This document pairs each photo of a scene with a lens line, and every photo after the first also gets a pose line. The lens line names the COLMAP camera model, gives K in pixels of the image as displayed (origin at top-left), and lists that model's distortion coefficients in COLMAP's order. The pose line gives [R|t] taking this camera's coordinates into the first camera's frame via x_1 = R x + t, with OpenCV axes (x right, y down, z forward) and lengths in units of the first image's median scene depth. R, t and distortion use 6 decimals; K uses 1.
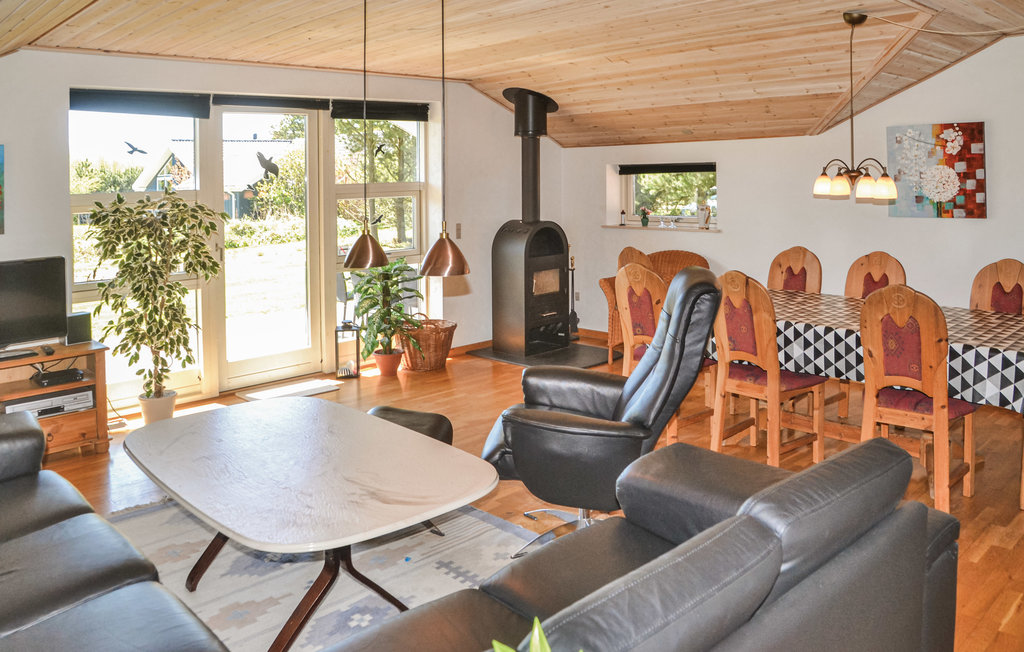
lens RADIAL K [[790.0, 0, 512.0], [0, 790.0, 326.0], [0, 0, 1]] dist [-0.115439, 0.005086]
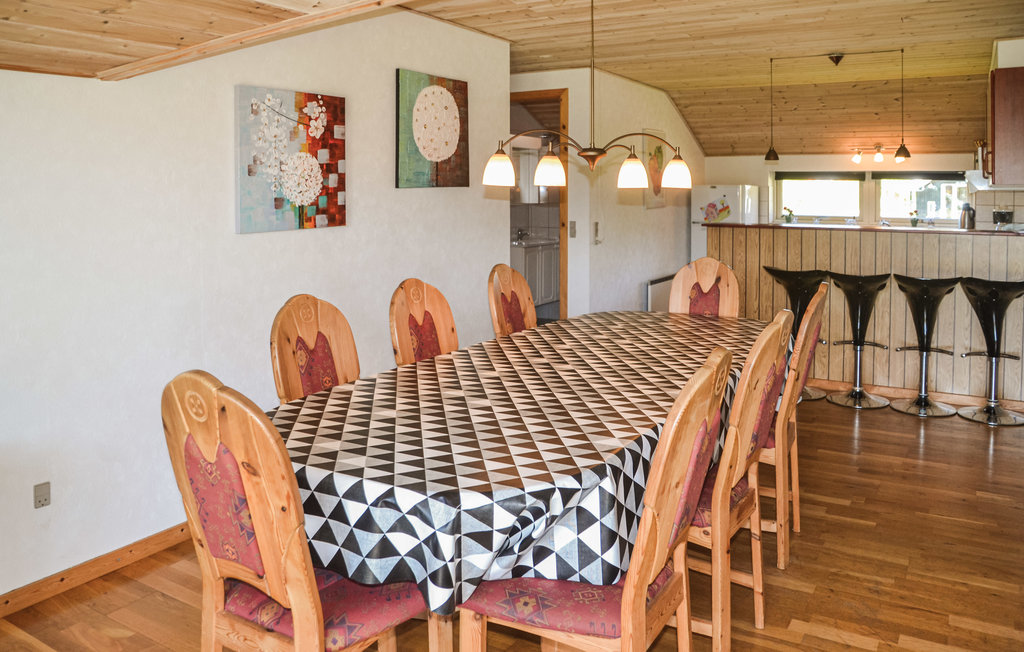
lens RADIAL K [[790.0, 0, 512.0], [0, 790.0, 326.0], [0, 0, 1]] dist [-0.115439, 0.005086]
pose [[-0.277473, -0.118091, 0.953448, -0.185258], [0.193969, 0.965094, 0.175983, -0.148883], [-0.940949, 0.233770, -0.244881, 1.040547]]
